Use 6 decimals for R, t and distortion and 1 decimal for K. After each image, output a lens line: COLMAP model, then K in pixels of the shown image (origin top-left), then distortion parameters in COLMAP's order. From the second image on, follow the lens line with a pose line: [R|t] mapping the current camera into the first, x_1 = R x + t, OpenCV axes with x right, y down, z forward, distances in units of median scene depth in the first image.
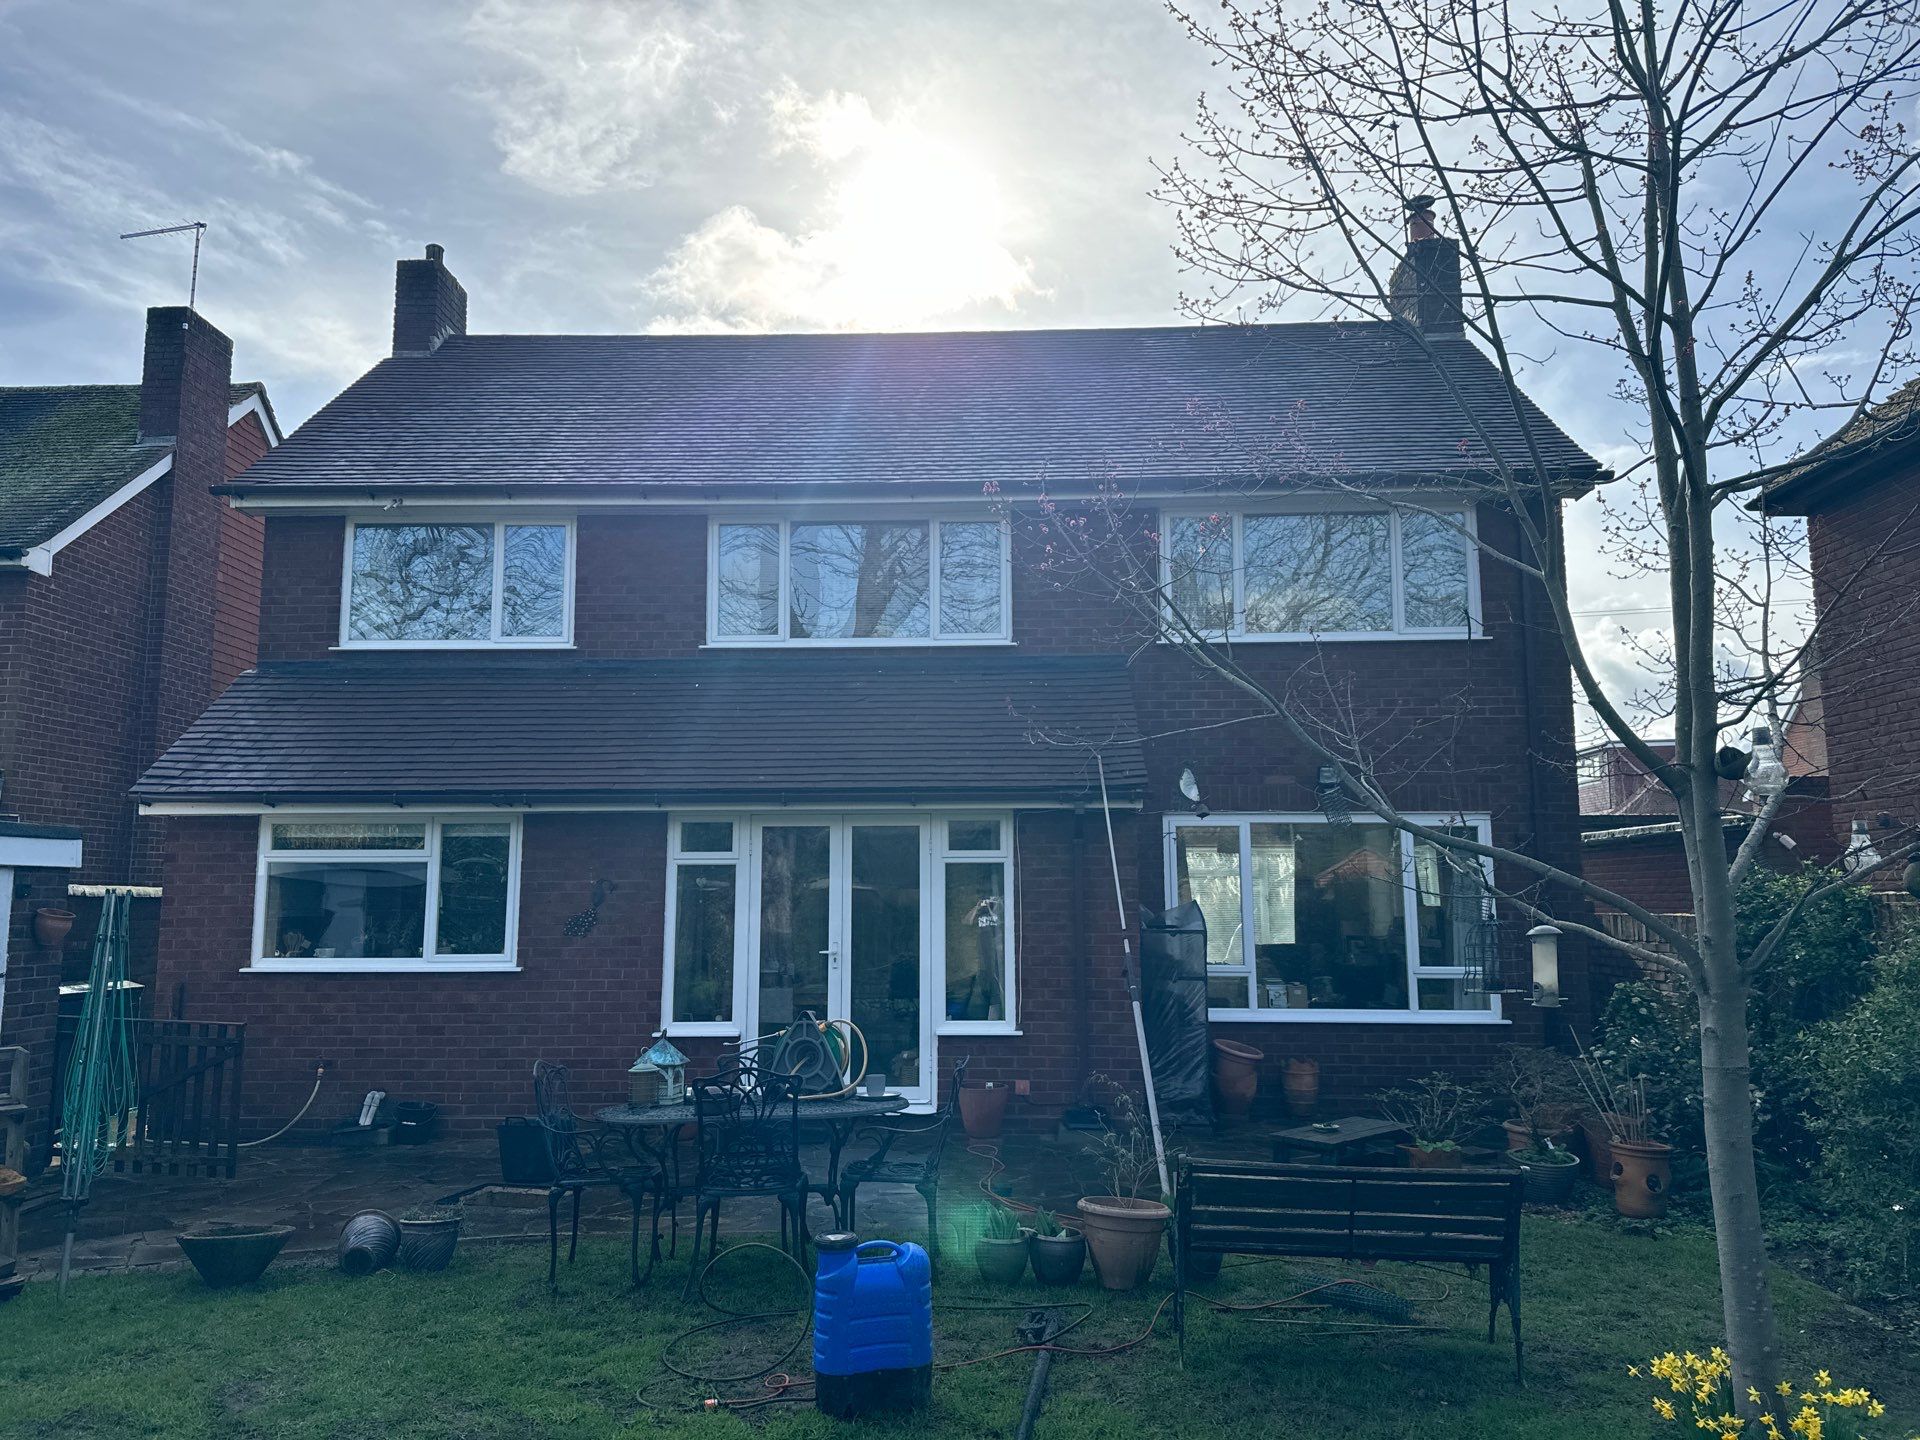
lens RADIAL K [[1363.0, 0, 954.5], [0, 1363.0, 728.4], [0, 0, 1]] dist [0.039322, -0.036575]
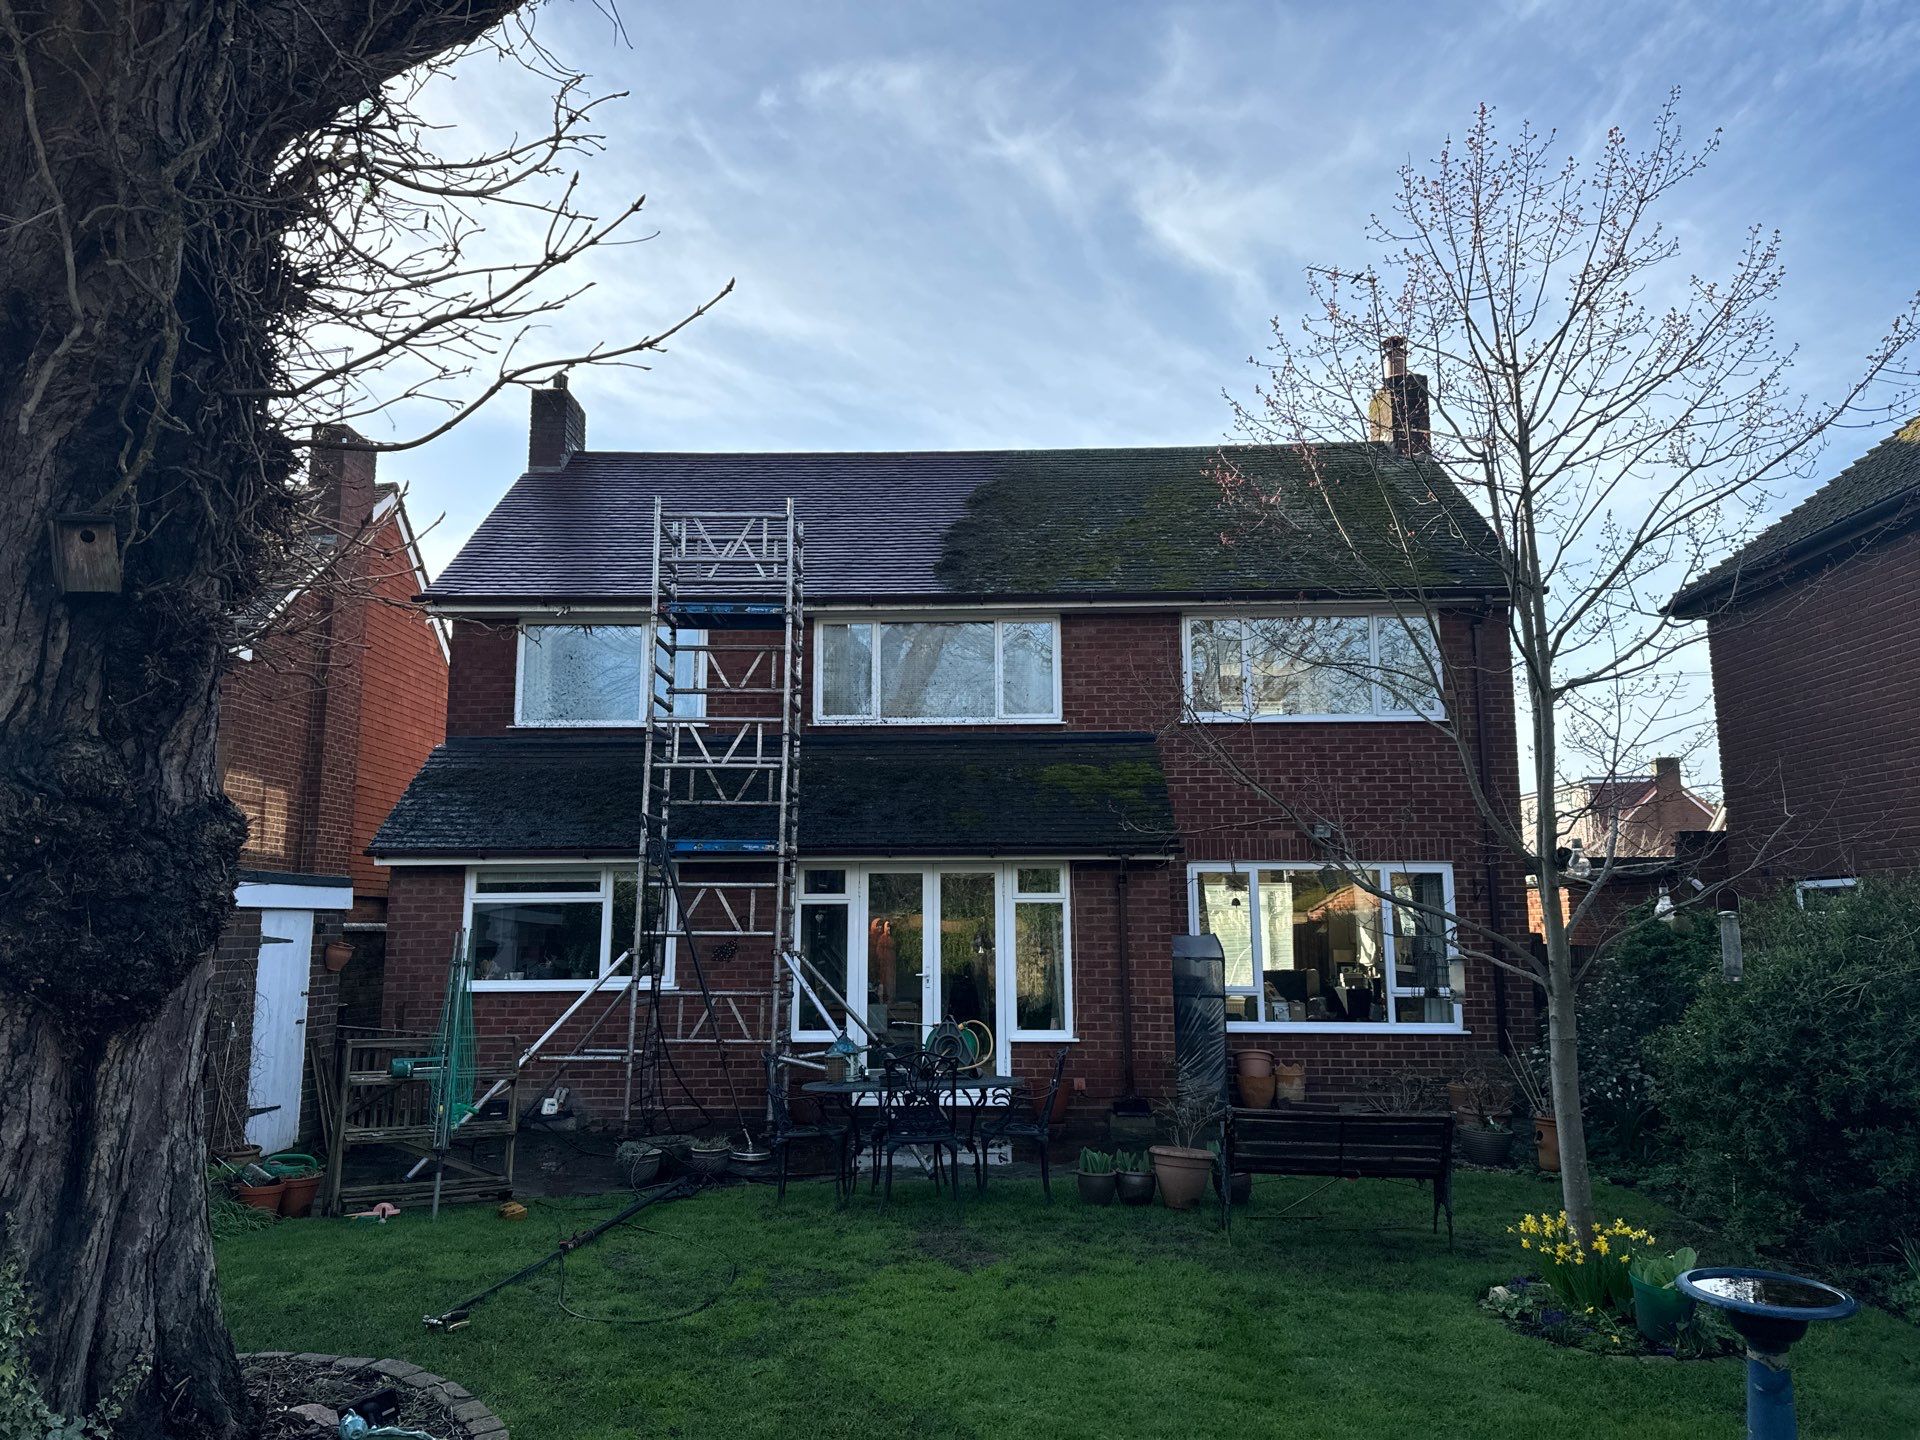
lens RADIAL K [[1365.4, 0, 953.3], [0, 1365.4, 719.4], [0, 0, 1]] dist [0.063994, -0.063919]
pose [[0.999975, 0.000990, 0.007065, -0.067900], [-0.000806, 0.999661, -0.026035, -0.034621], [-0.007088, 0.026028, 0.999636, -0.239464]]
